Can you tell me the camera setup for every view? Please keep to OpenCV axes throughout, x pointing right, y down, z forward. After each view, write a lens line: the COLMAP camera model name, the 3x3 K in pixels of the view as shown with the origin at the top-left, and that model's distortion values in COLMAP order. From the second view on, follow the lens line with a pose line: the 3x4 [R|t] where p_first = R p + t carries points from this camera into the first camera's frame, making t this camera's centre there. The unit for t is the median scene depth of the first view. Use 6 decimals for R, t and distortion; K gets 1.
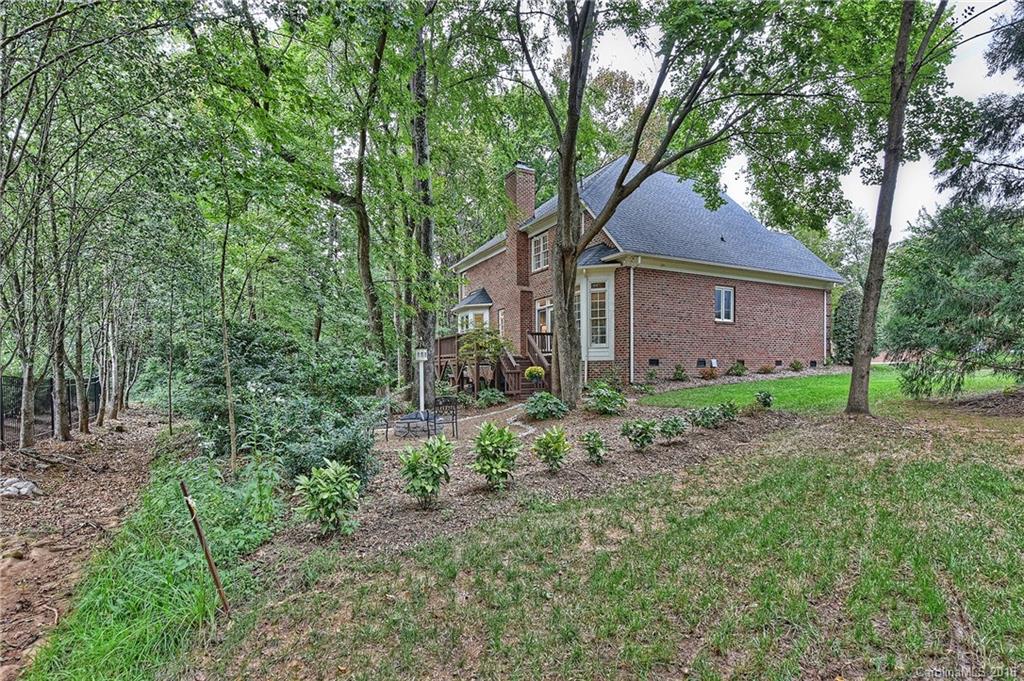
lens RADIAL K [[472.4, 0, 512.0], [0, 472.4, 340.5], [0, 0, 1]] dist [0.002318, 0.000059]
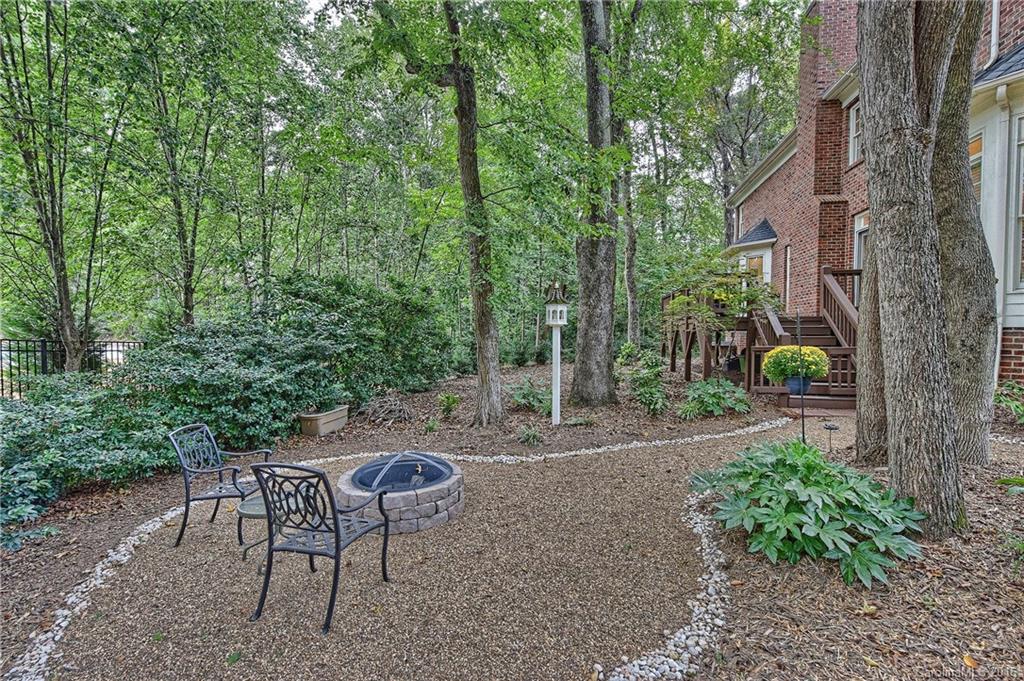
lens RADIAL K [[413.7, 0, 515.8], [0, 413.7, 333.3], [0, 0, 1]] dist [0.001931, 0.000155]
pose [[0.781872, 0.018316, -0.623169, 0.060516], [0.025023, 0.997841, 0.060724, 0.017504], [0.622936, -0.063072, 0.779726, 0.491877]]
